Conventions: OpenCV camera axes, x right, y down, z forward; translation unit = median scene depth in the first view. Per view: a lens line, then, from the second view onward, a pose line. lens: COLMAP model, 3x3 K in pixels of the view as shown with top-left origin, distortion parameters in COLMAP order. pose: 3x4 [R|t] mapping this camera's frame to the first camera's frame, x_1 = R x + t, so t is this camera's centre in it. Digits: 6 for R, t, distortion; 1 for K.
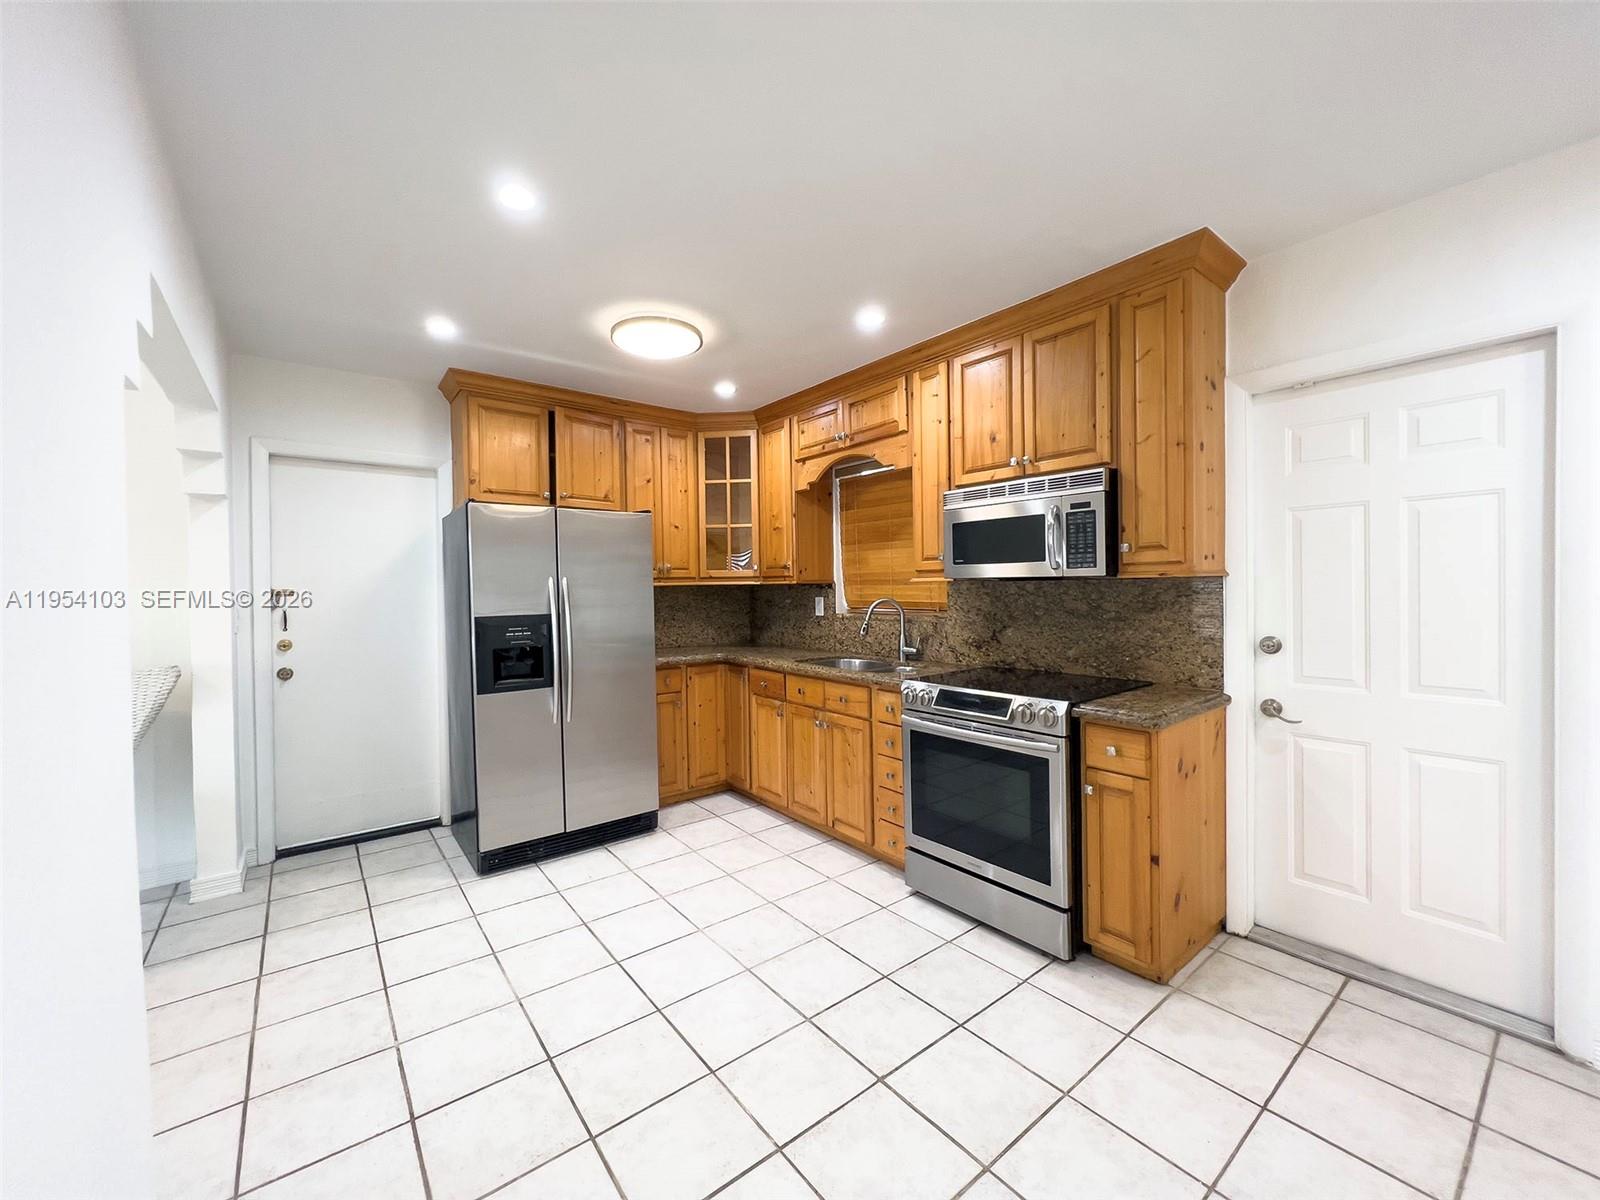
lens RADIAL K [[638.3, 0, 803.2], [0, 638.3, 595.6], [0, 0, 1]] dist [-0.000580, 0.000098]
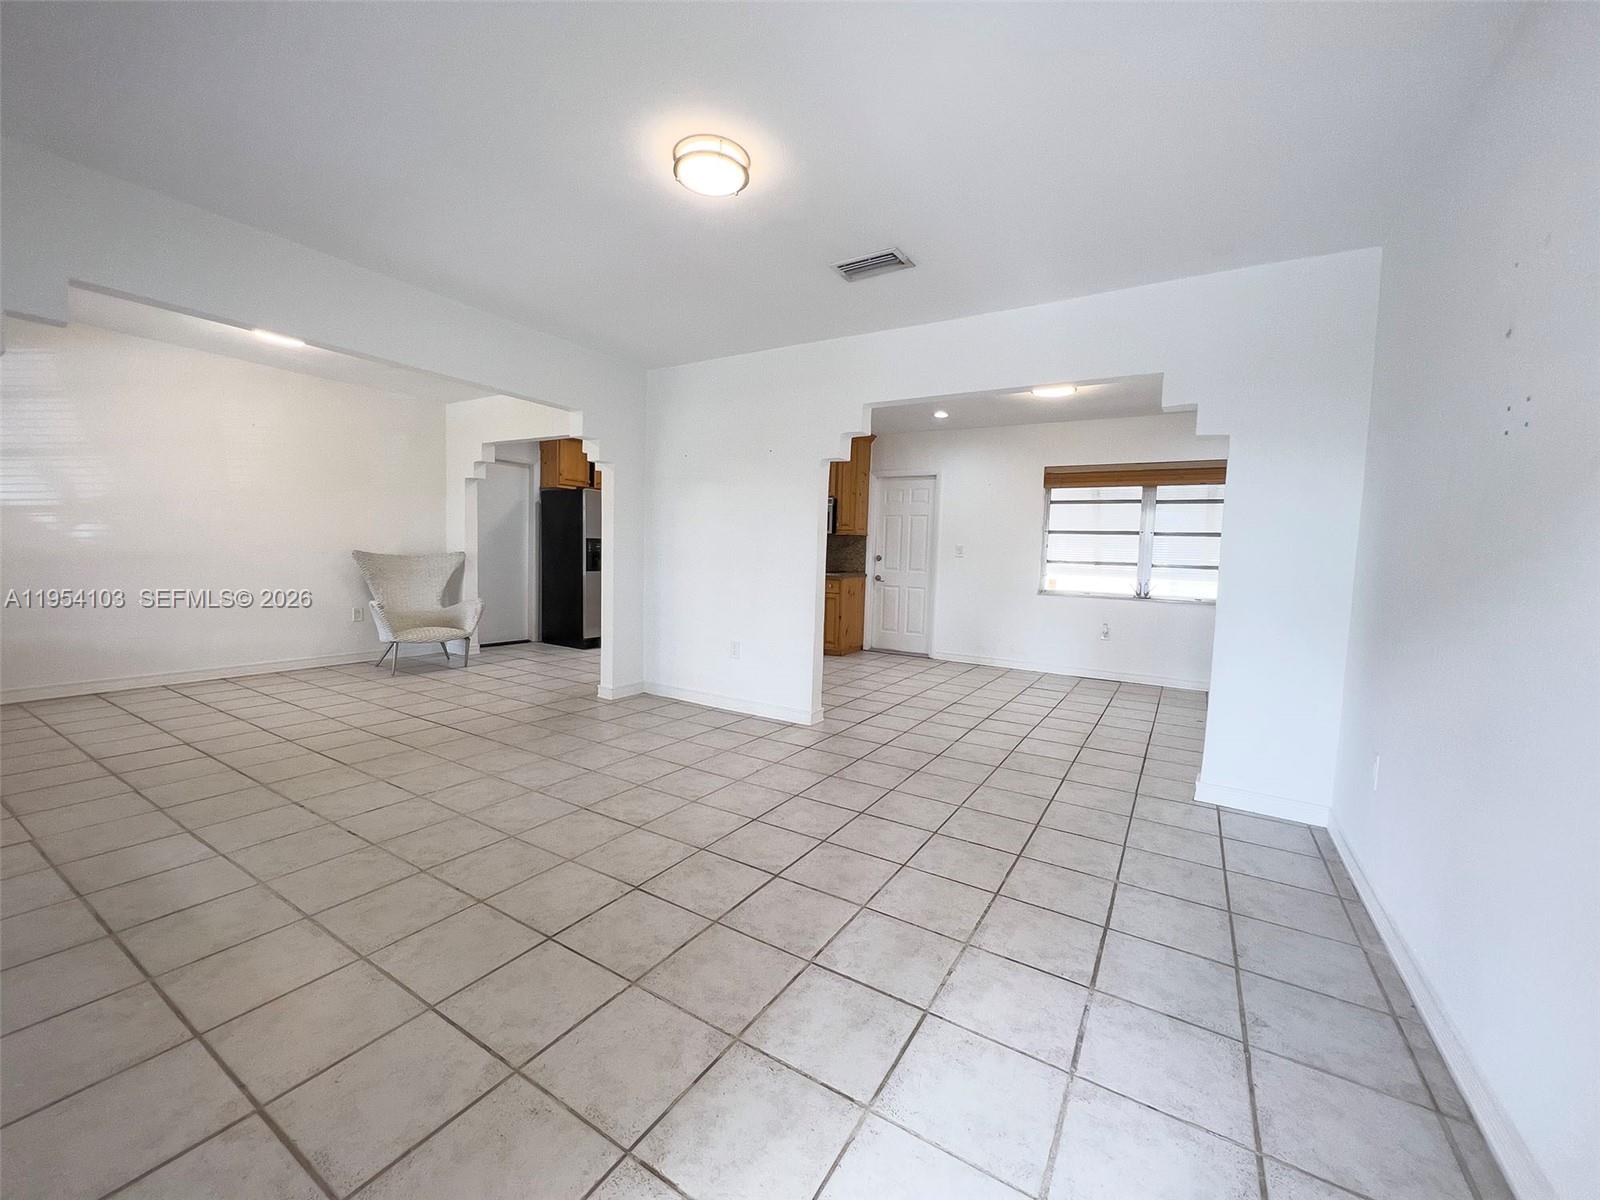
lens RADIAL K [[638.3, 0, 803.6], [0, 638.3, 596.0], [0, 0, 1]] dist [-0.000580, 0.000098]
pose [[0.938175, 0.018618, 0.345661, -0.580701], [-0.038890, 0.997900, 0.051804, 0.094765], [-0.343970, -0.062044, 0.936928, -1.516455]]
